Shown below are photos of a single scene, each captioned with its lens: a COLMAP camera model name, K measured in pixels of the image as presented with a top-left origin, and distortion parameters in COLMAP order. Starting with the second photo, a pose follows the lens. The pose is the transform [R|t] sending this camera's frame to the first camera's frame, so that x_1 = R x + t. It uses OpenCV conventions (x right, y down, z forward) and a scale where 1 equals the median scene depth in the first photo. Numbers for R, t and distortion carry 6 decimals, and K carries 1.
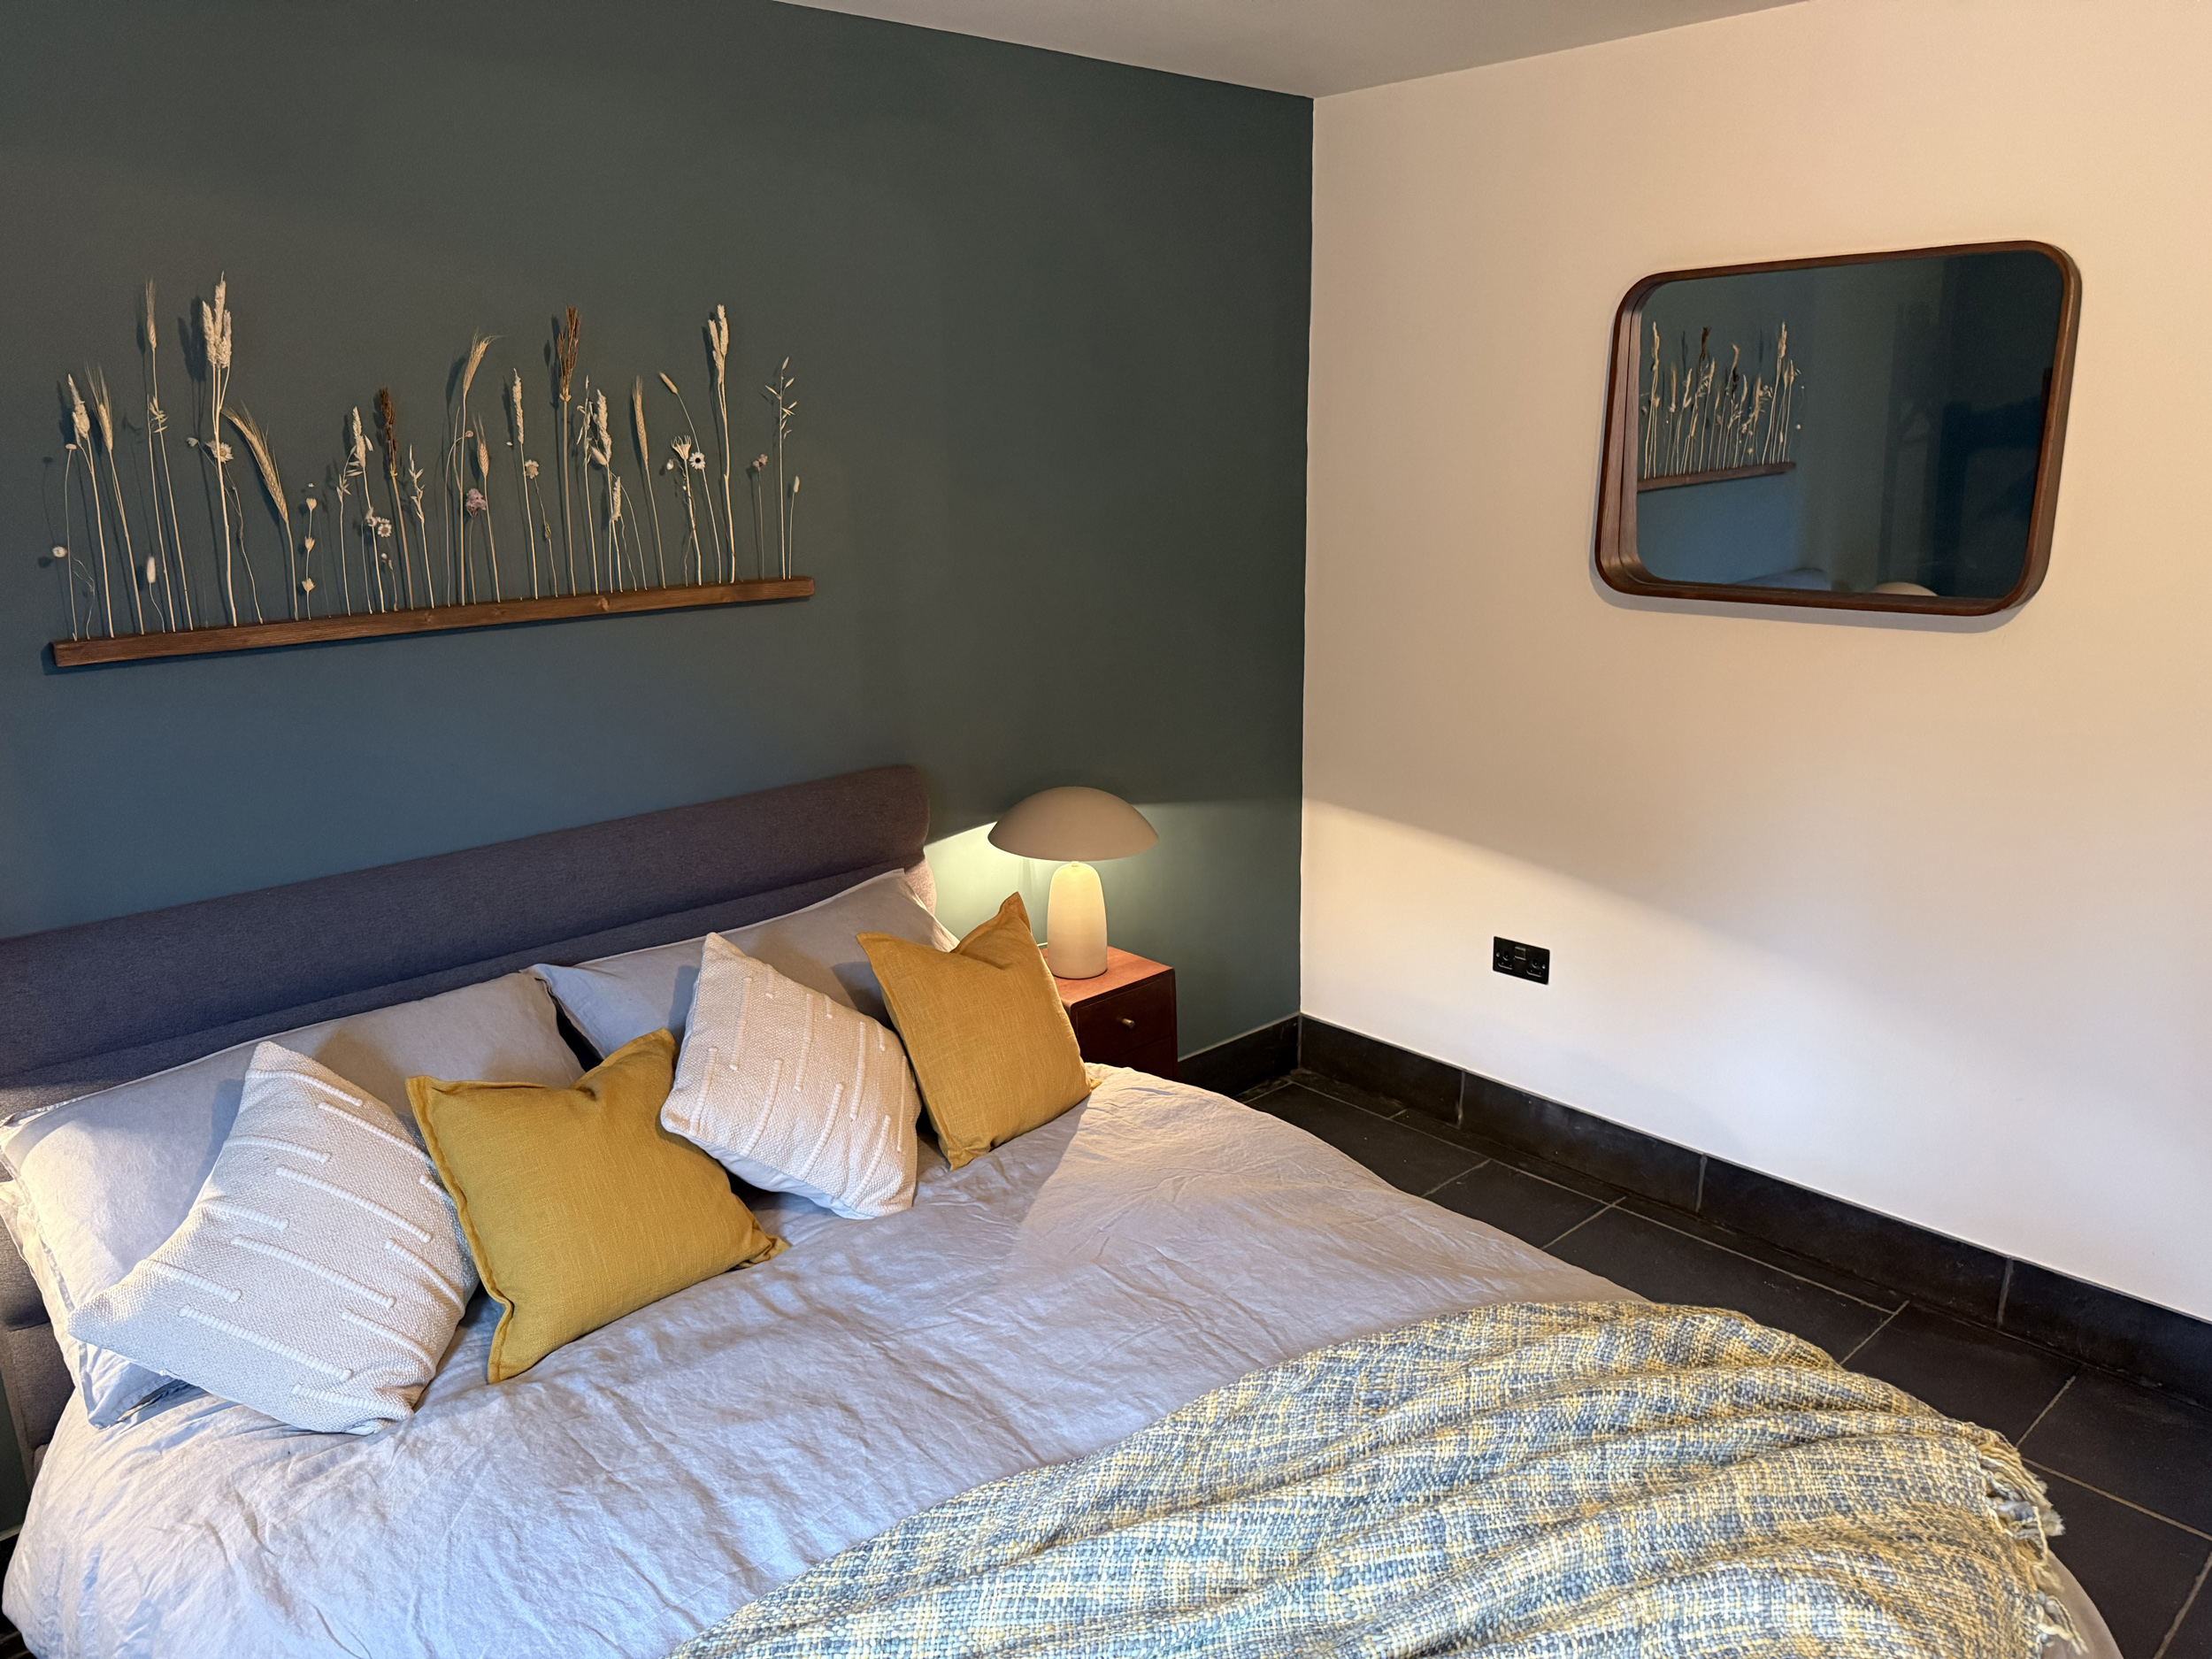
lens RADIAL K [[1559.5, 0, 1099.9], [0, 1559.5, 814.4], [0, 0, 1]] dist [0.056160, -0.087464]
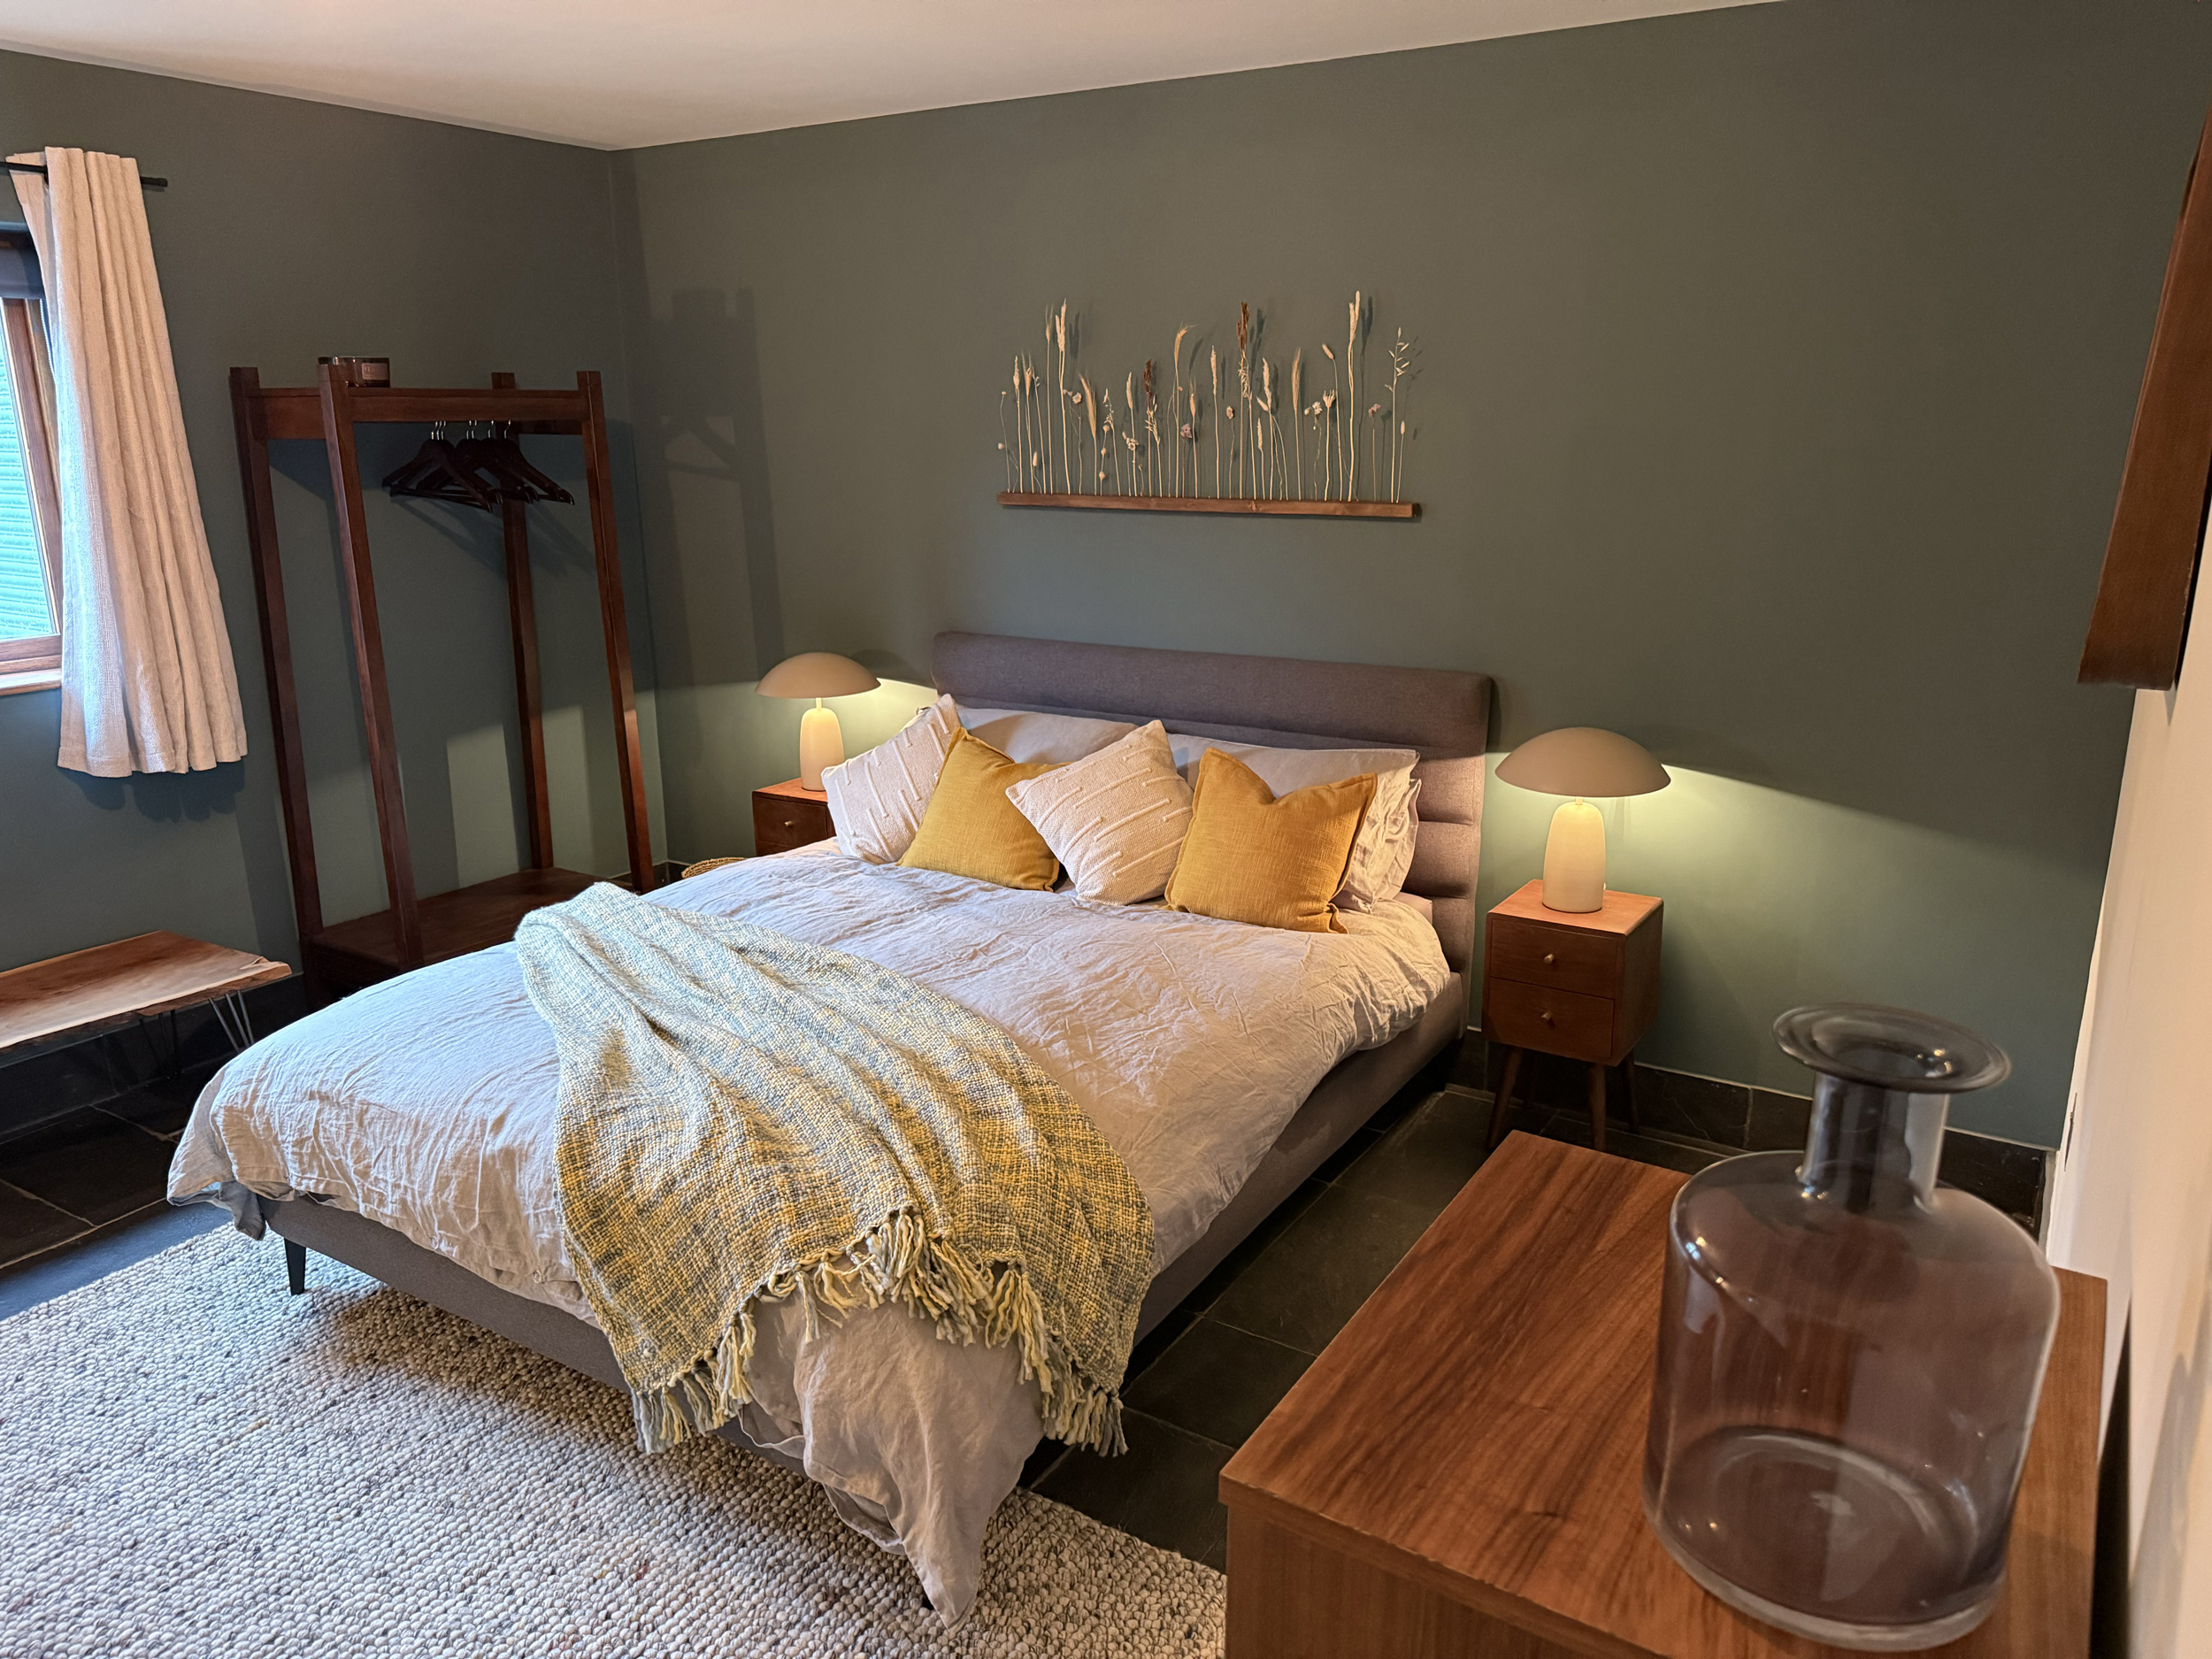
lens RADIAL K [[1559.5, 0, 1102.4], [0, 1559.5, 838.1], [0, 0, 1]] dist [0.056160, -0.087464]
pose [[0.233338, 0.263630, -0.935977, 1.129106], [-0.234504, 0.949394, 0.208948, -0.113326], [0.943696, 0.170735, 0.283352, 0.510283]]
